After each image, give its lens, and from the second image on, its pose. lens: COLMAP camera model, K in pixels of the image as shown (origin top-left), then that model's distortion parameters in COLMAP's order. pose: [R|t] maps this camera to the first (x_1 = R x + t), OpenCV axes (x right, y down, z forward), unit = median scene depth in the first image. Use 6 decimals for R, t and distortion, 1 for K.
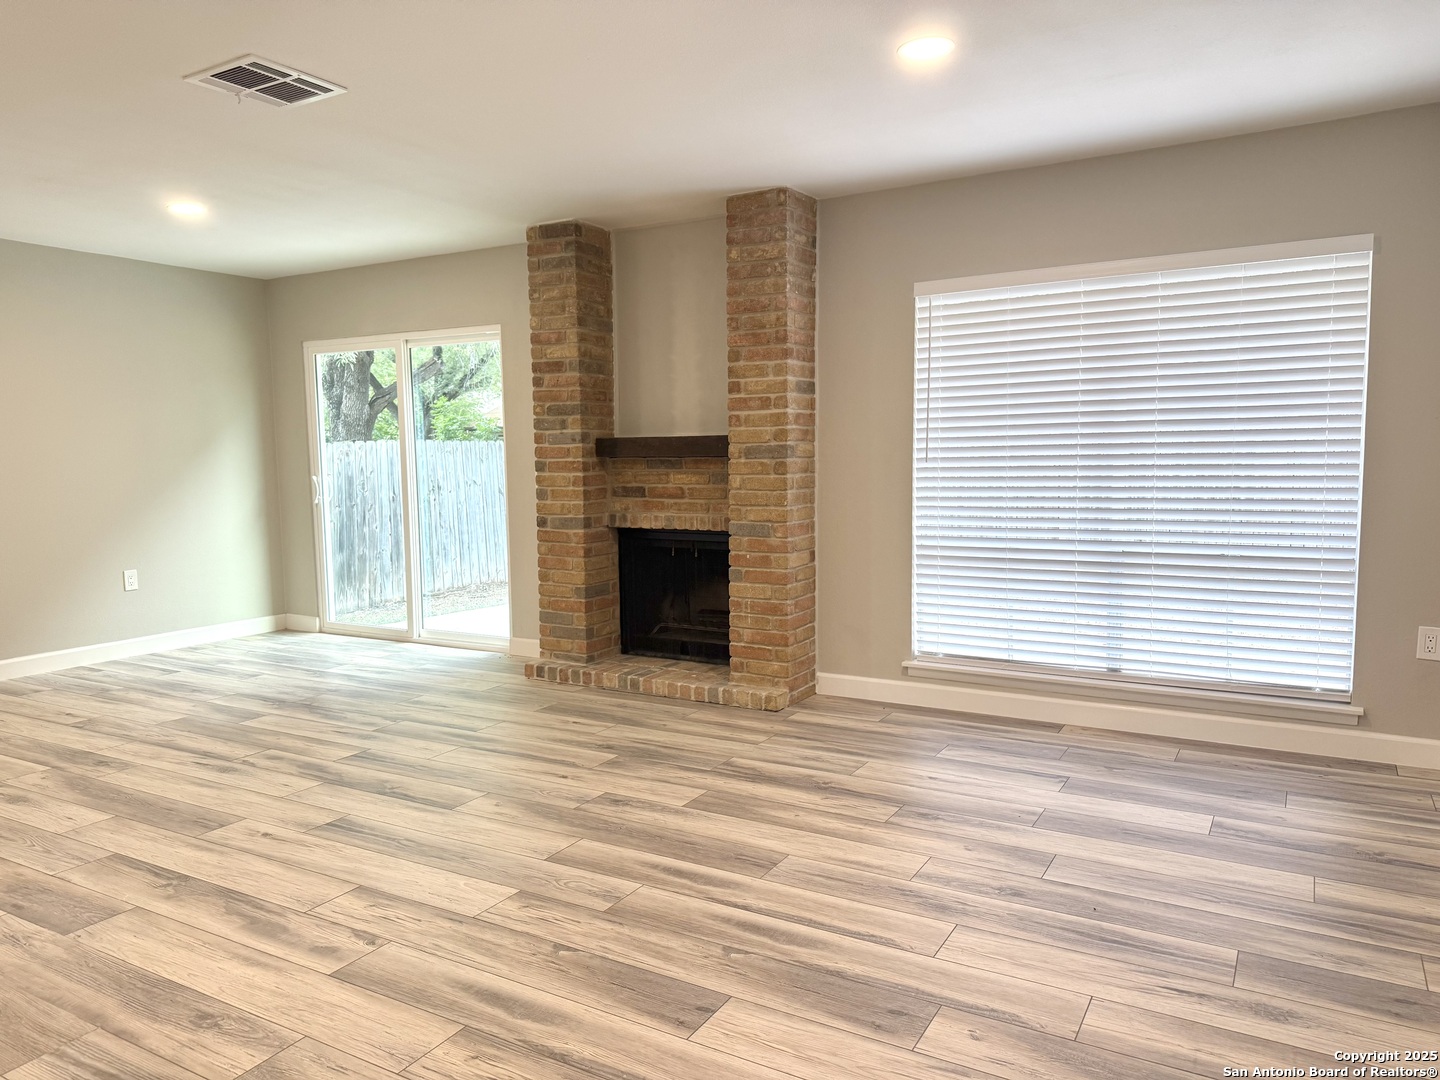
lens RADIAL K [[1002.2, 0, 734.9], [0, 1002.2, 559.7], [0, 0, 1]] dist [0.036384, -0.033580]
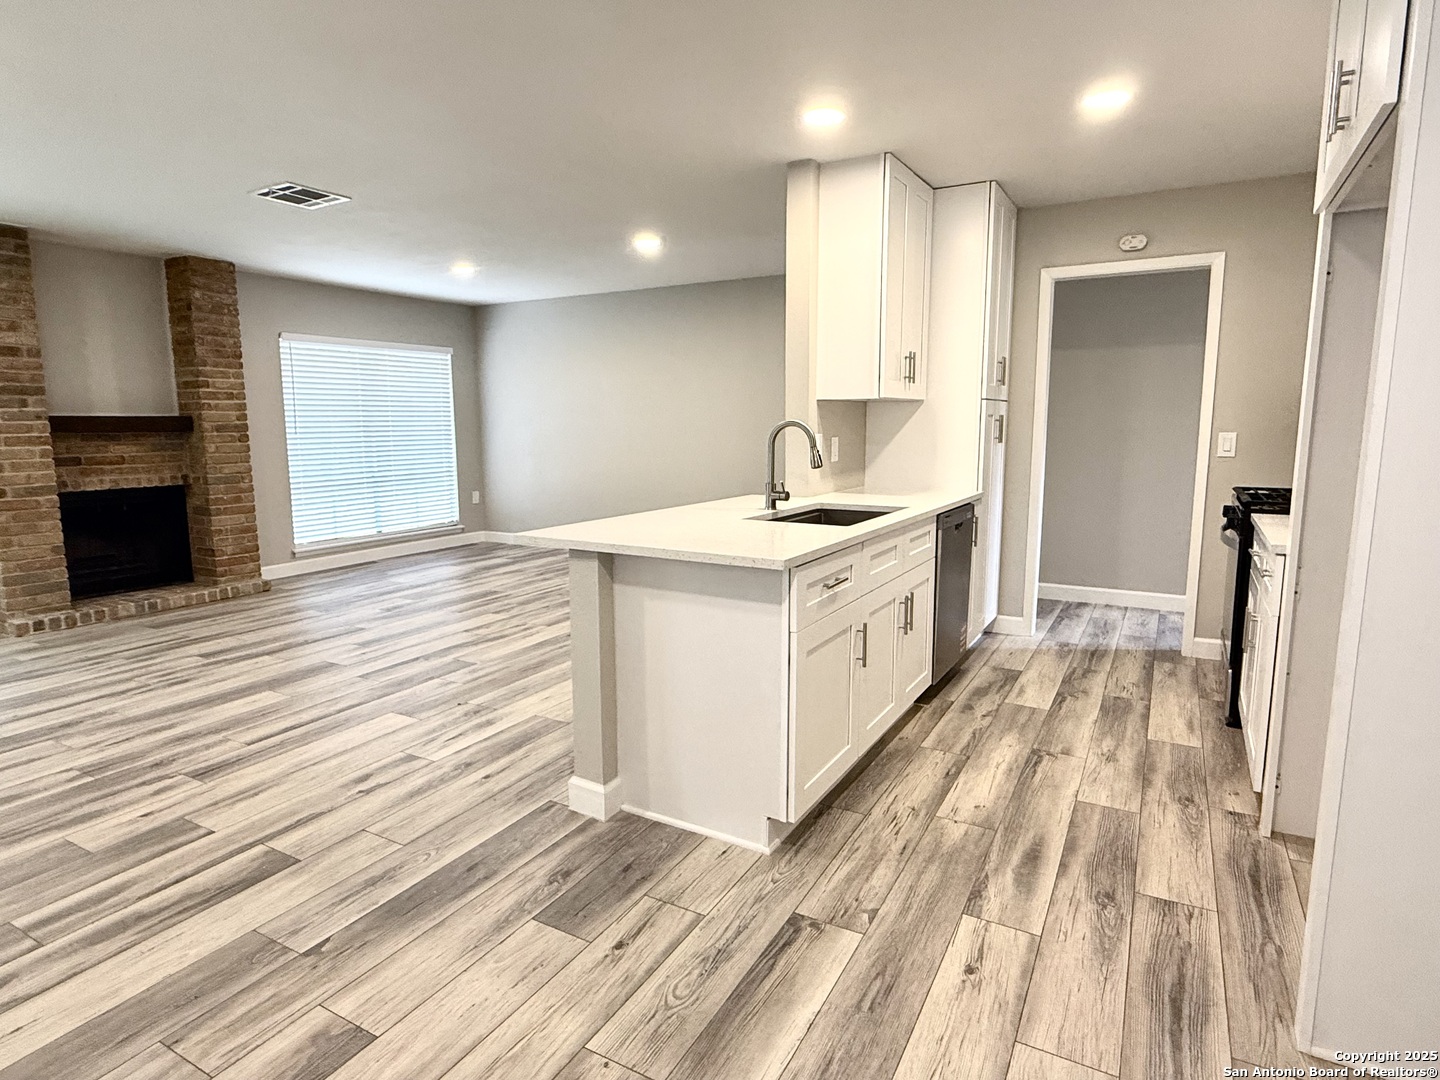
lens RADIAL K [[807.2, 0, 716.9], [0, 807.2, 535.4], [0, 0, 1]] dist [-0.004401, 0.001726]
pose [[-0.009832, -0.125640, 0.992027, -1.321557], [0.116642, 0.985158, 0.125926, -0.014655], [-0.993125, 0.116950, 0.004969, 0.292197]]
